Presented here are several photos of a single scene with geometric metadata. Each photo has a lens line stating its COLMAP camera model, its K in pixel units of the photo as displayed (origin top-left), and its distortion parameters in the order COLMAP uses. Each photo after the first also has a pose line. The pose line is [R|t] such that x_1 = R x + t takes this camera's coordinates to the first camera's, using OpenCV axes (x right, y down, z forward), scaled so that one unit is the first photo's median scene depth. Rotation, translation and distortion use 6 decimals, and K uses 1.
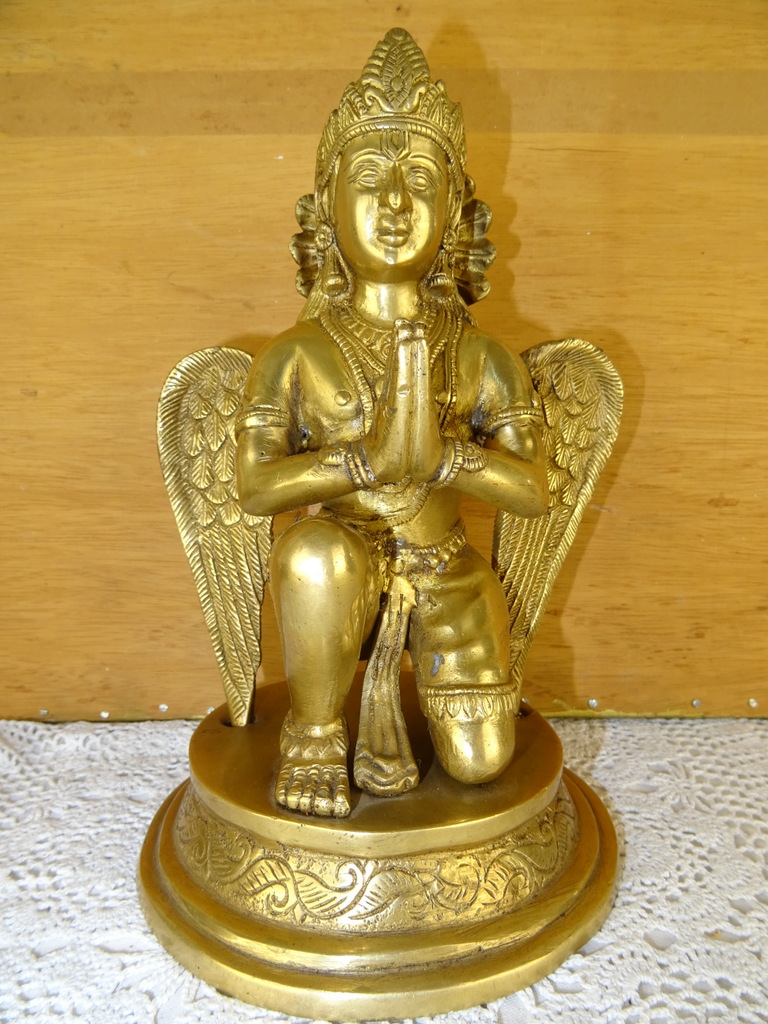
lens RADIAL K [[745.1, 0, 372.5], [0, 745.1, 503.1], [0, 0, 1]] dist [0.005841, -0.018936]
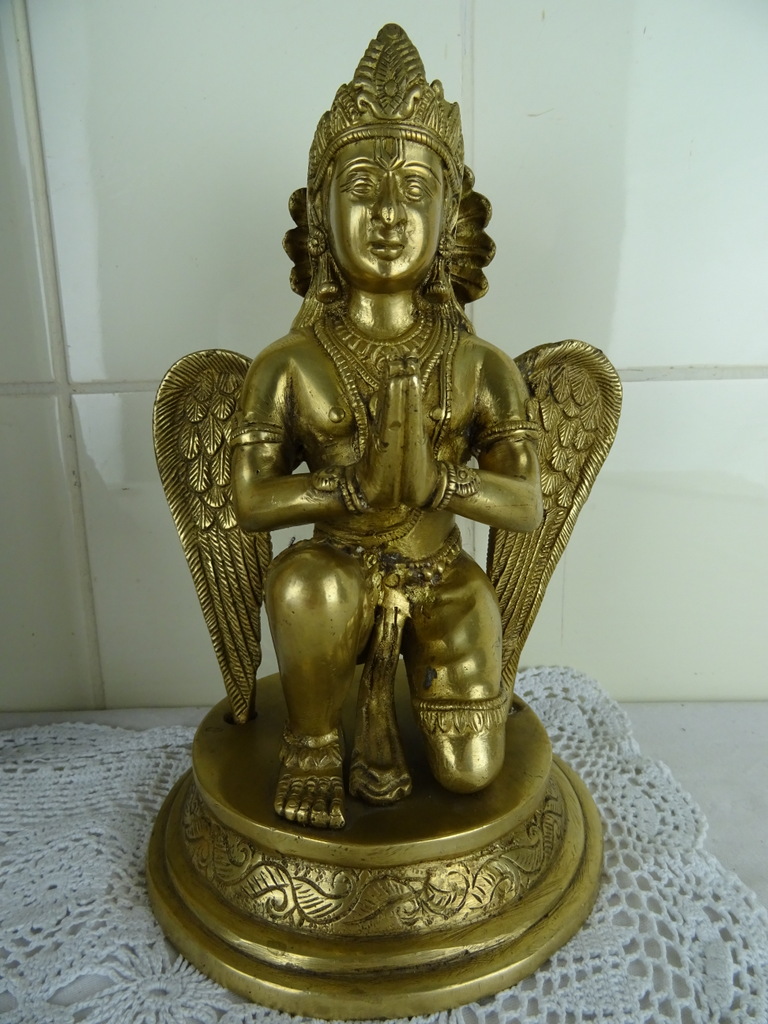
lens RADIAL K [[745.1, 0, 374.5], [0, 745.1, 506.0], [0, 0, 1]] dist [0.005841, -0.018936]
pose [[0.999970, -0.001585, -0.007536, 0.016758], [0.002279, 0.995666, 0.092971, -0.107476], [0.007356, -0.092985, 0.995640, -0.002942]]
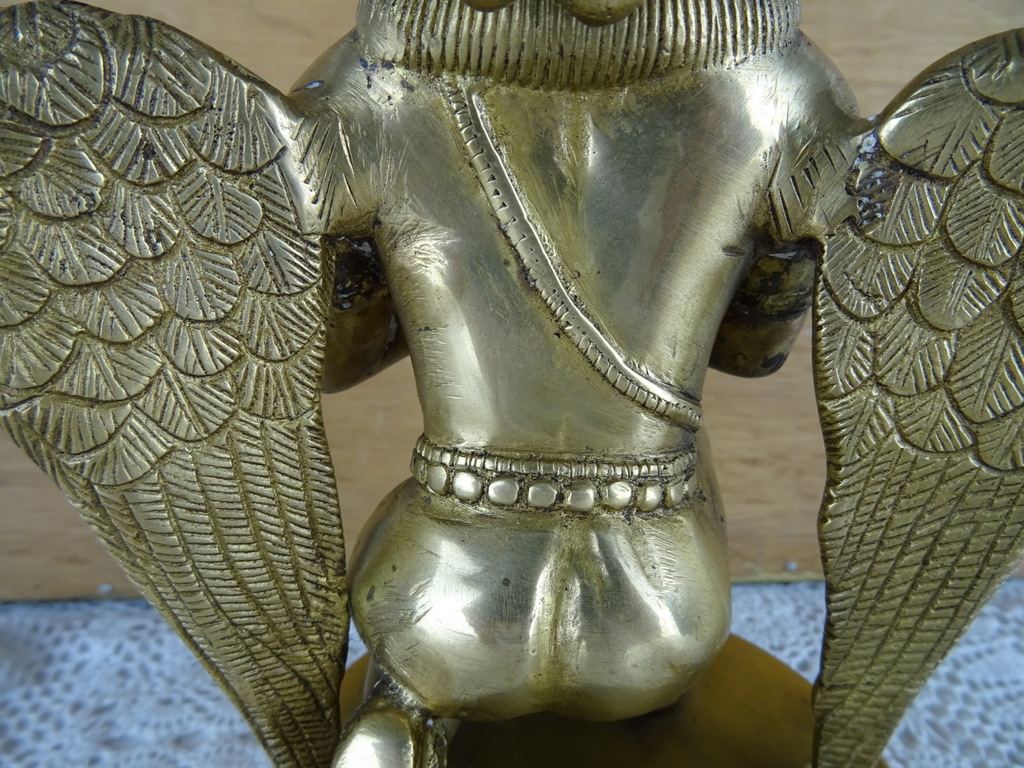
lens RADIAL K [[745.1, 0, 503.9], [0, 745.1, 383.6], [0, 0, 1]] dist [0.005841, -0.018936]
pose [[0.997112, 0.000670, 0.075945, -0.075803], [-0.010436, 0.991685, 0.128262, -0.058001], [-0.075227, -0.128684, 0.988828, 0.365104]]
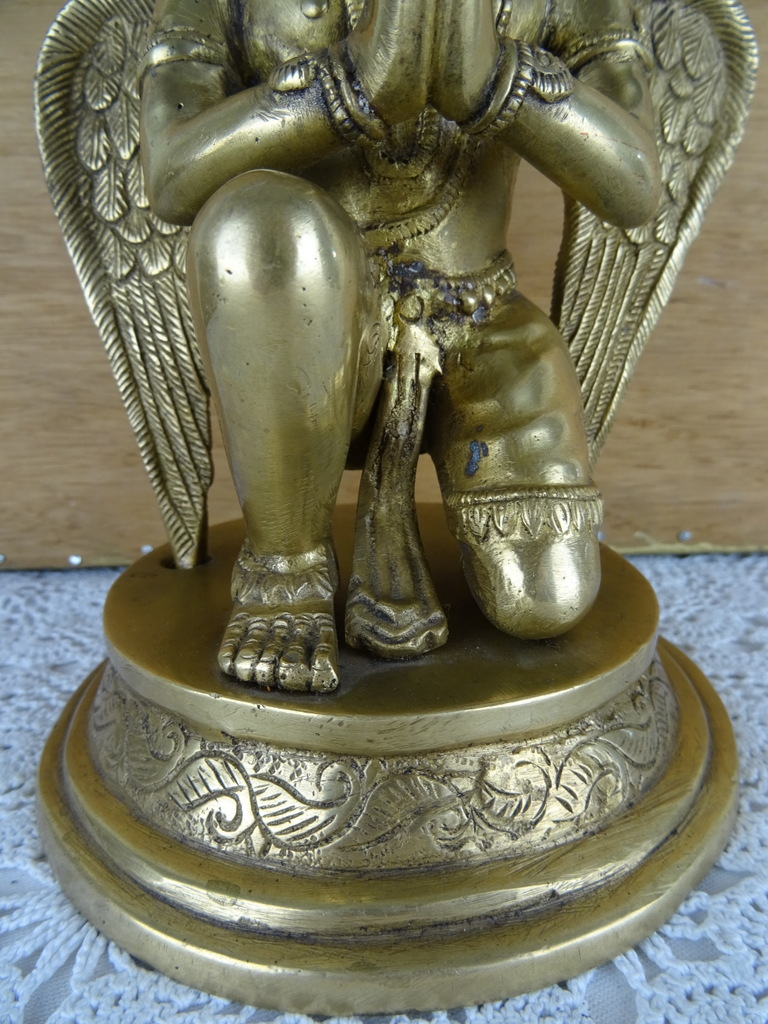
lens RADIAL K [[745.1, 0, 377.6], [0, 745.1, 511.4], [0, 0, 1]] dist [0.005841, -0.018936]
pose [[0.999901, -0.013976, -0.001374, 0.003991], [0.014003, 0.984859, 0.172788, 0.141115], [-0.001062, -0.172790, 0.984958, 0.352097]]
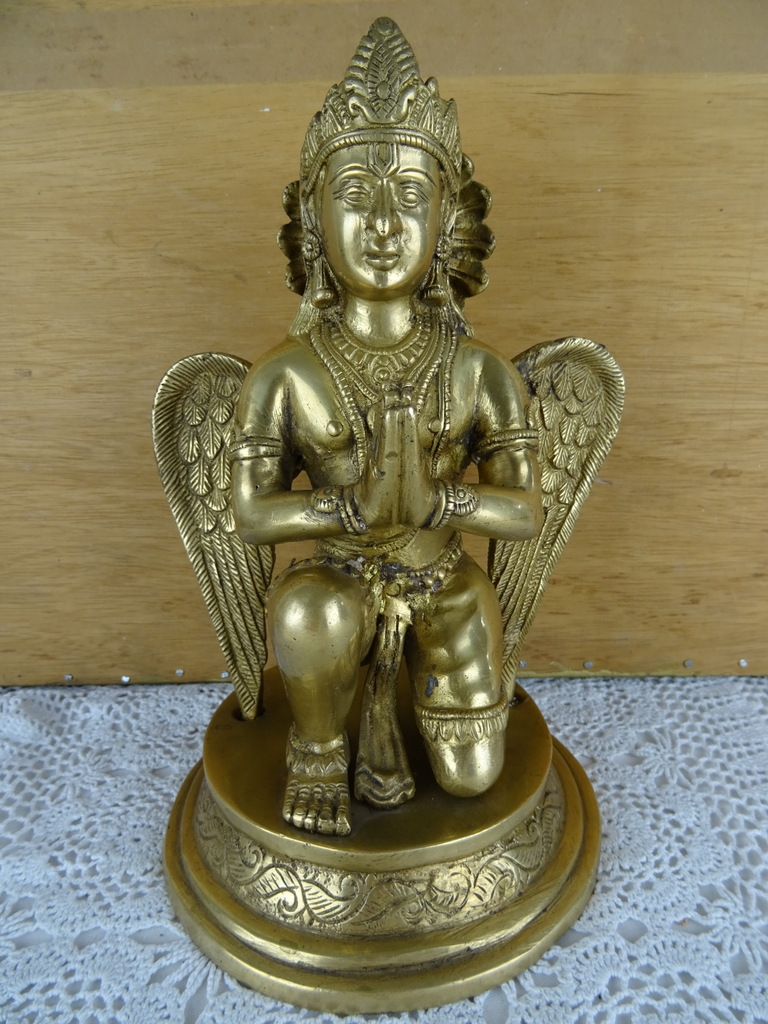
lens RADIAL K [[745.1, 0, 373.5], [0, 745.1, 509.2], [0, 0, 1]] dist [0.005841, -0.018936]
pose [[0.999645, -0.017525, -0.020078, 0.027832], [0.020829, 0.983739, 0.178391, -0.202318], [0.016625, -0.178746, 0.983755, 0.008194]]
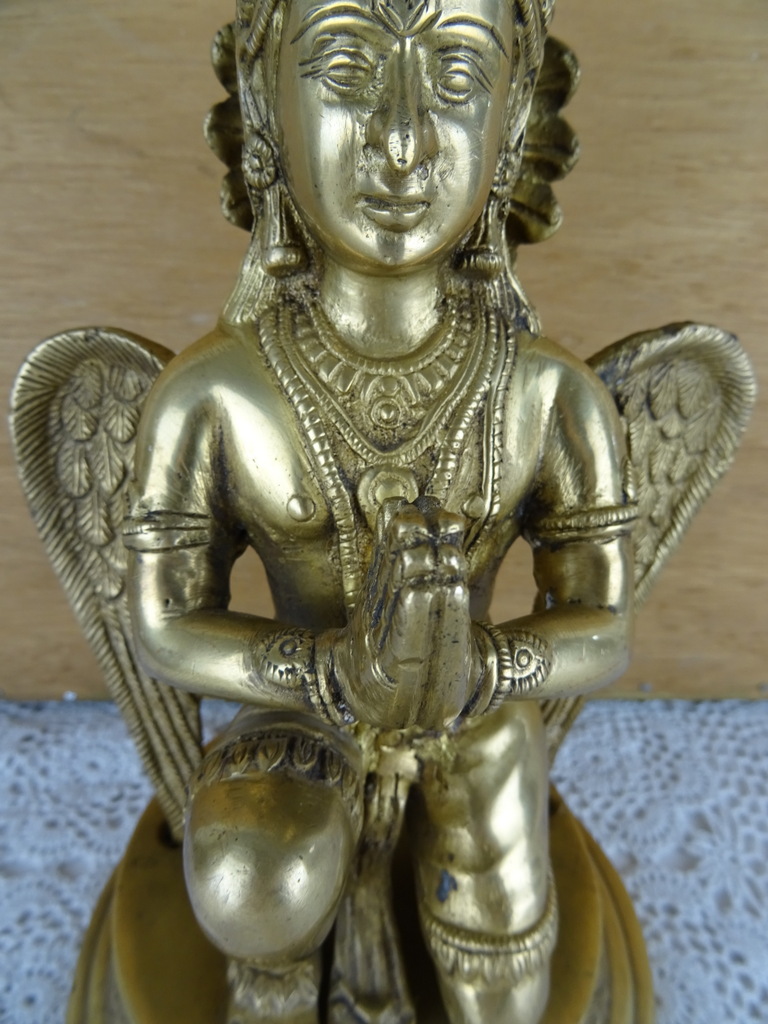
lens RADIAL K [[745.1, 0, 377.6], [0, 745.1, 519.0], [0, 0, 1]] dist [0.005841, -0.018936]
pose [[0.999749, 0.004449, 0.021964, 0.005350], [-0.012259, 0.929029, 0.369805, -0.330636], [-0.018760, -0.369981, 0.928850, 0.448269]]
